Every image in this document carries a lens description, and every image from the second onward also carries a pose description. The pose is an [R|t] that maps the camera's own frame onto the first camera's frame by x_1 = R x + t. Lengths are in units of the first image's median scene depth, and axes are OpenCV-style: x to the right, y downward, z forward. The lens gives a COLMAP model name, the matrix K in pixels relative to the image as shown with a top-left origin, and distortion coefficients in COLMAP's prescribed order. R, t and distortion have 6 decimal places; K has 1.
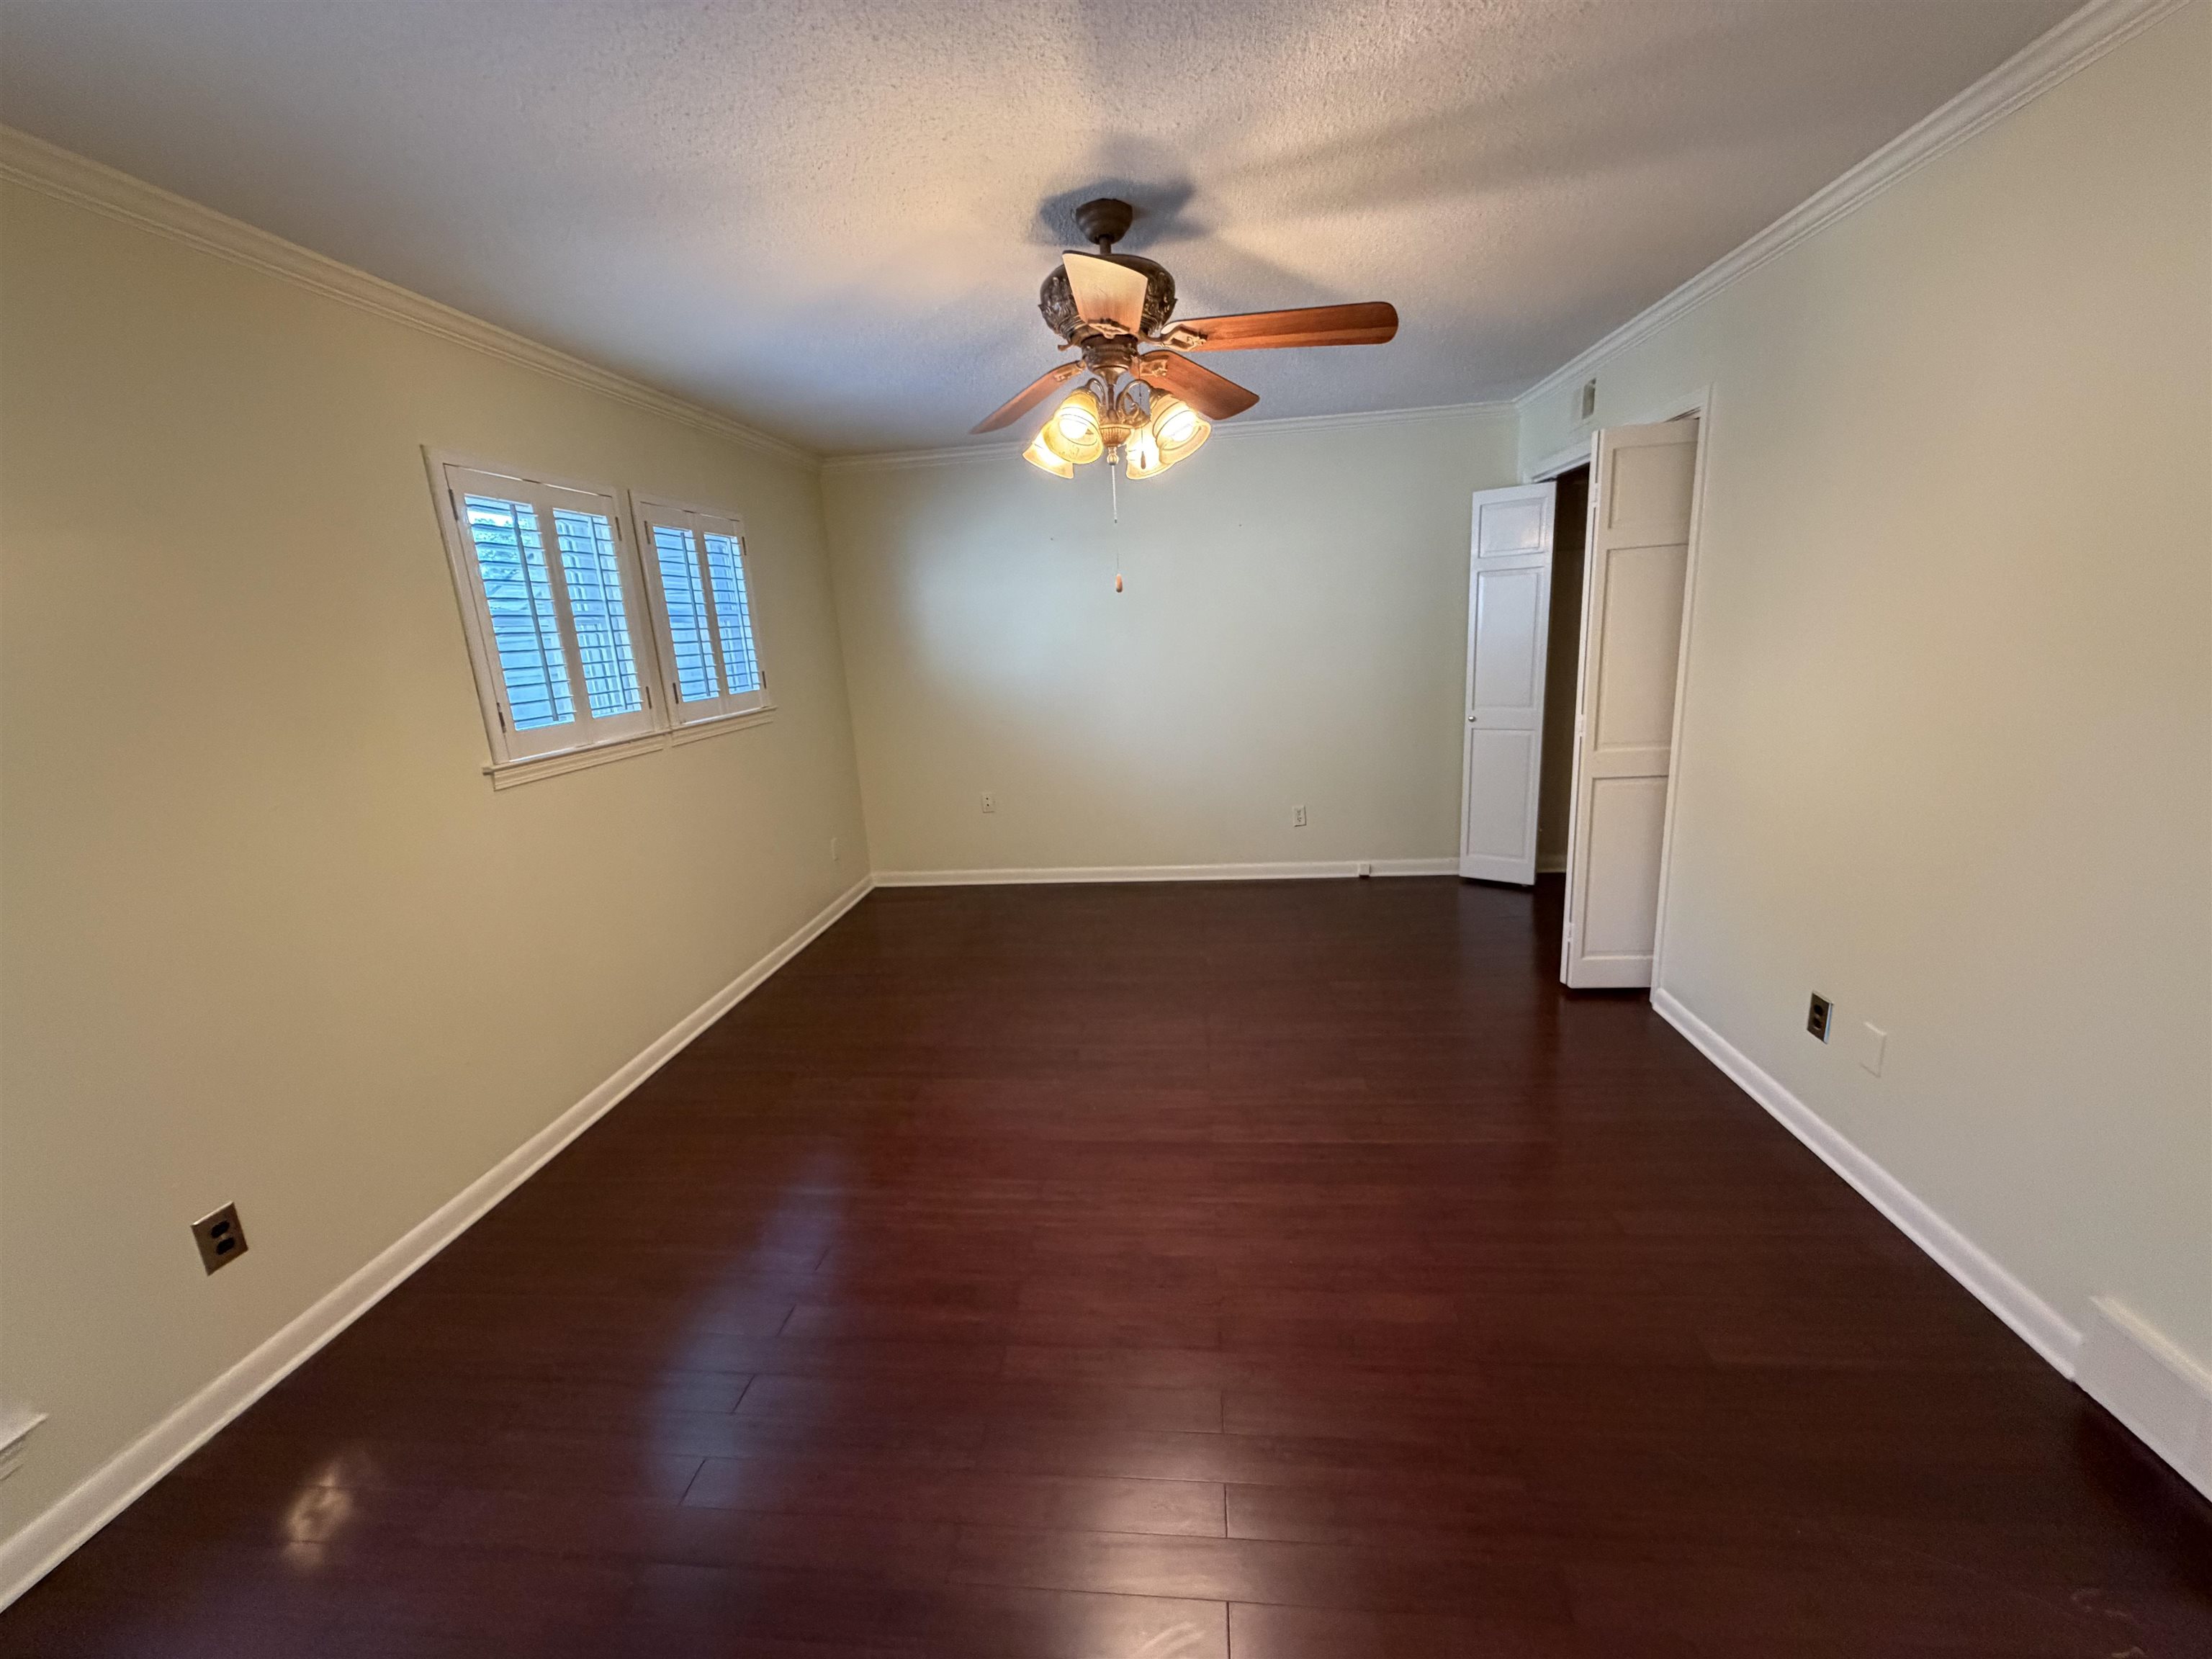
lens RADIAL K [[885.9, 0, 1099.6], [0, 885.9, 837.4], [0, 0, 1]] dist [0.000528, 0.000006]
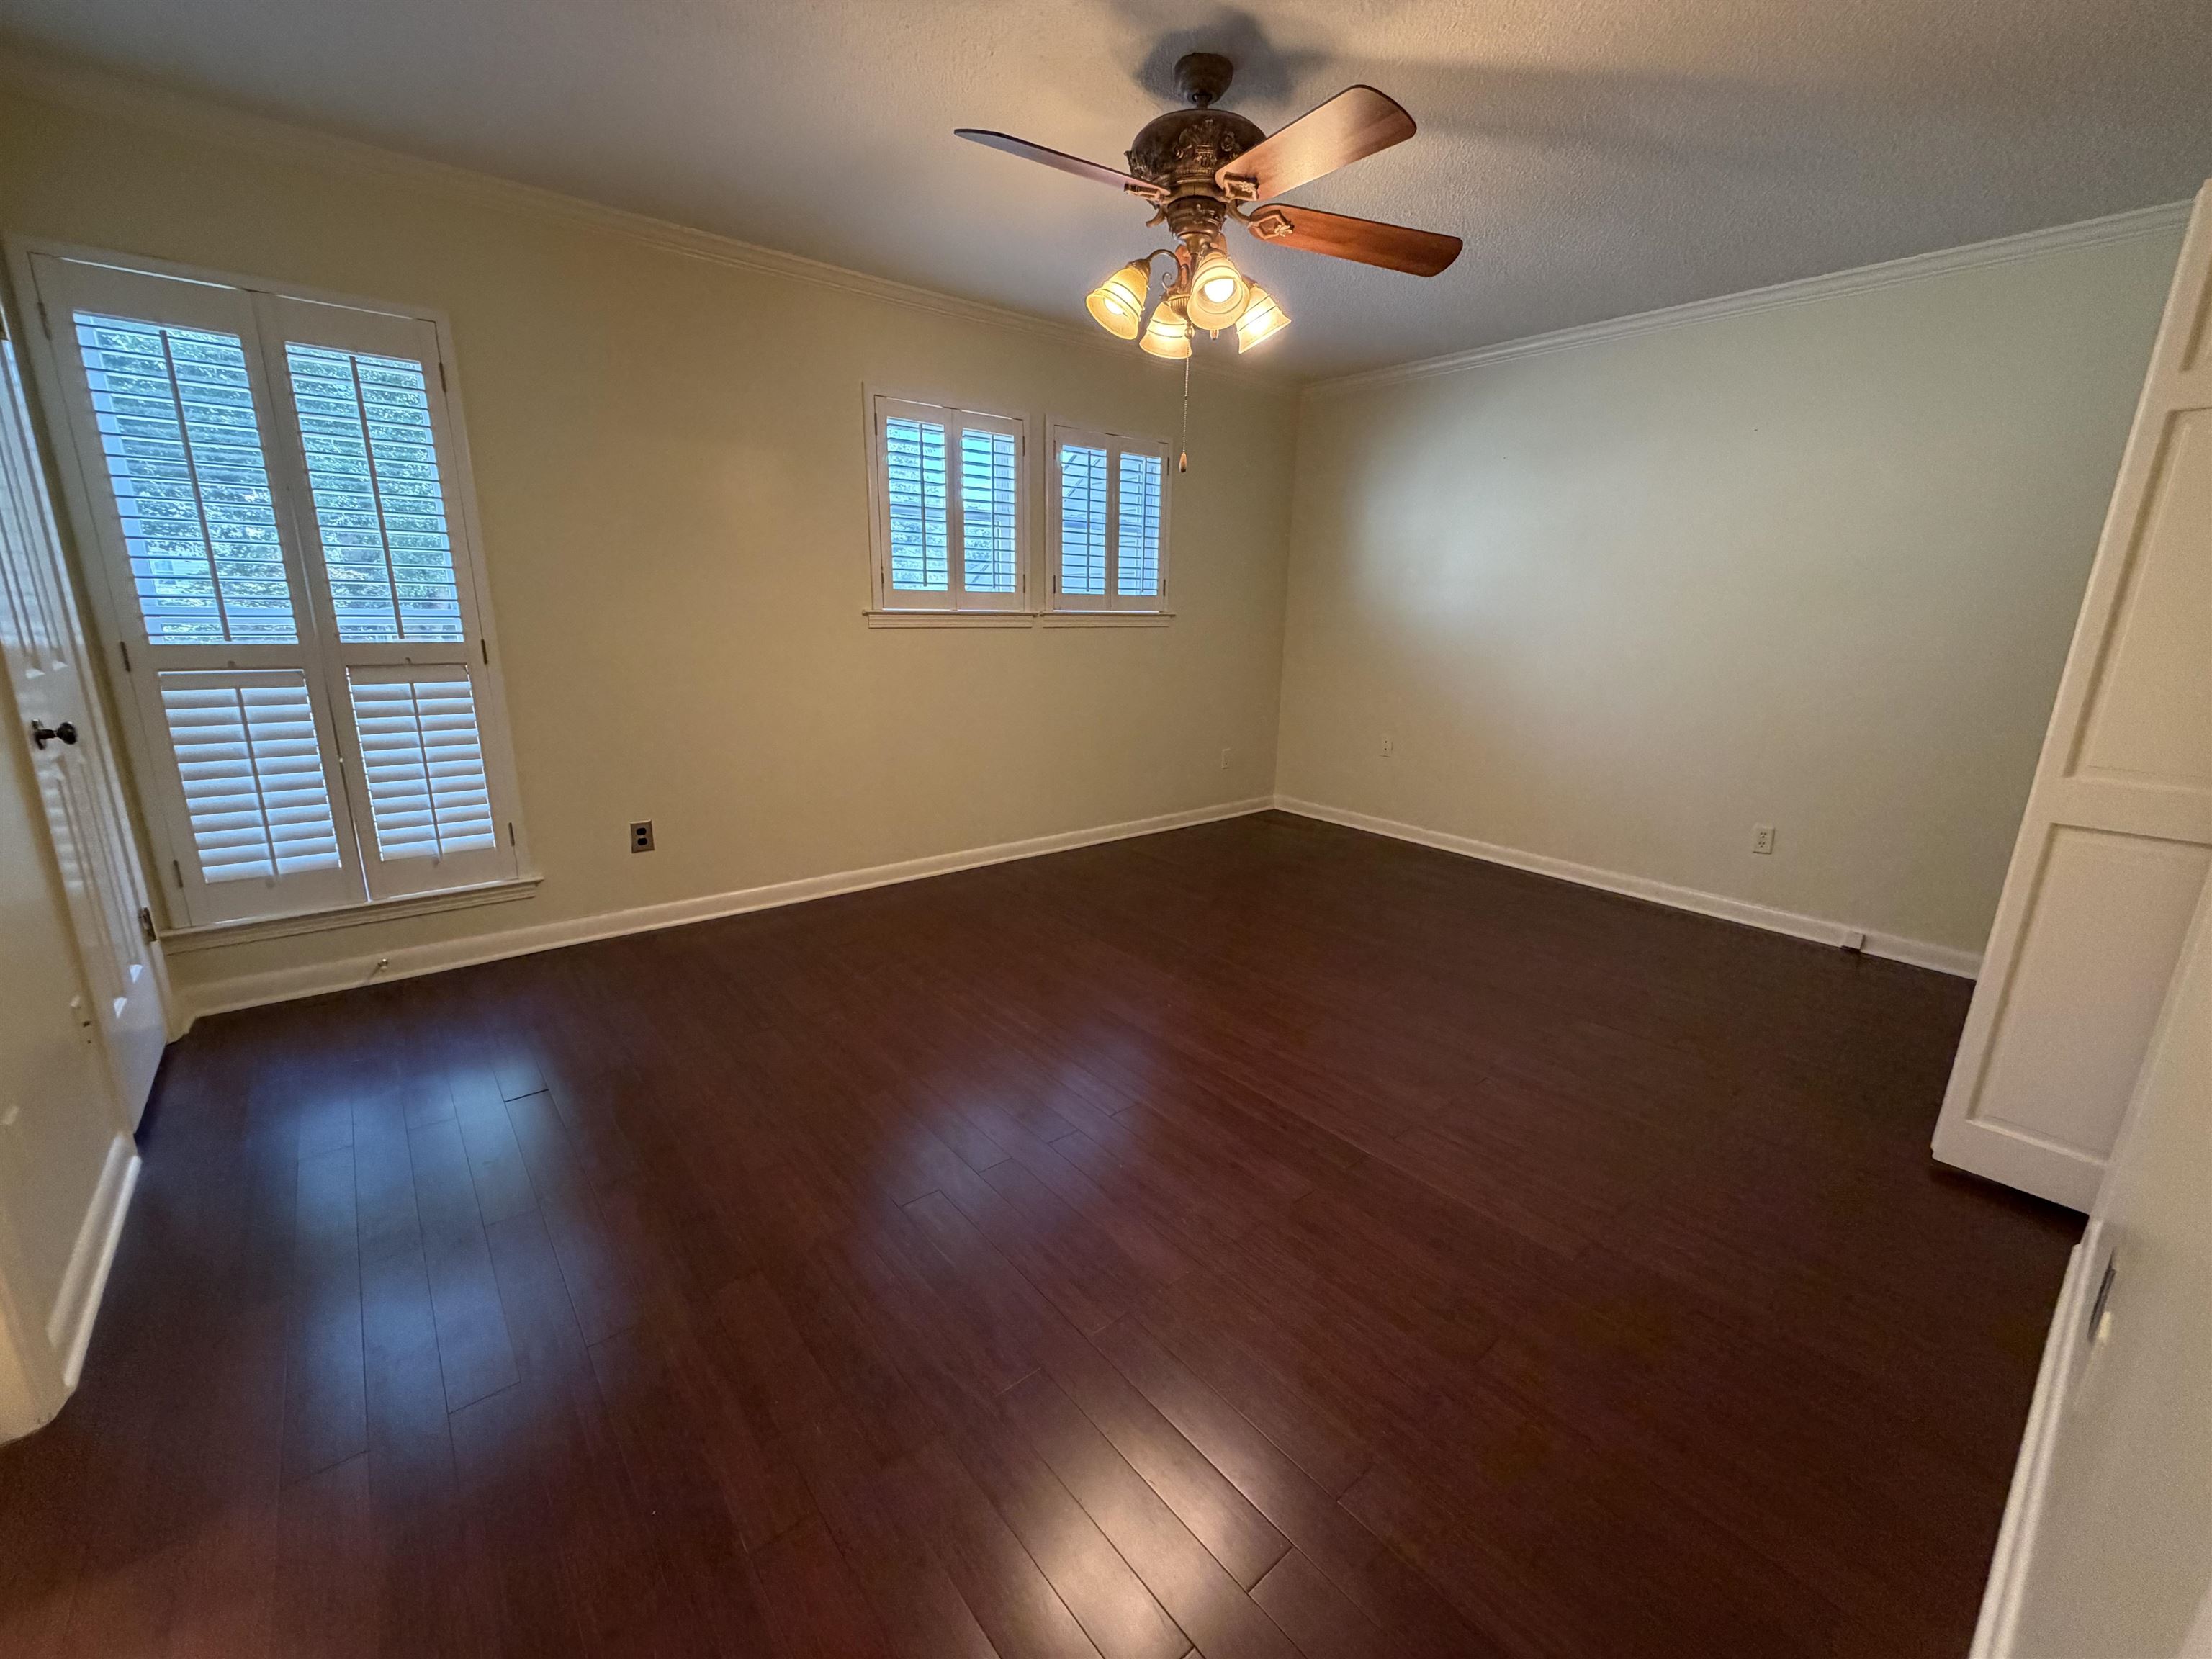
lens RADIAL K [[885.9, 0, 1099.6], [0, 885.9, 837.4], [0, 0, 1]] dist [0.000528, 0.000006]
pose [[0.714254, 0.251272, -0.653226, 0.476768], [-0.226019, 0.966134, 0.124502, 0.009916], [0.662387, 0.058715, 0.746857, 0.150618]]
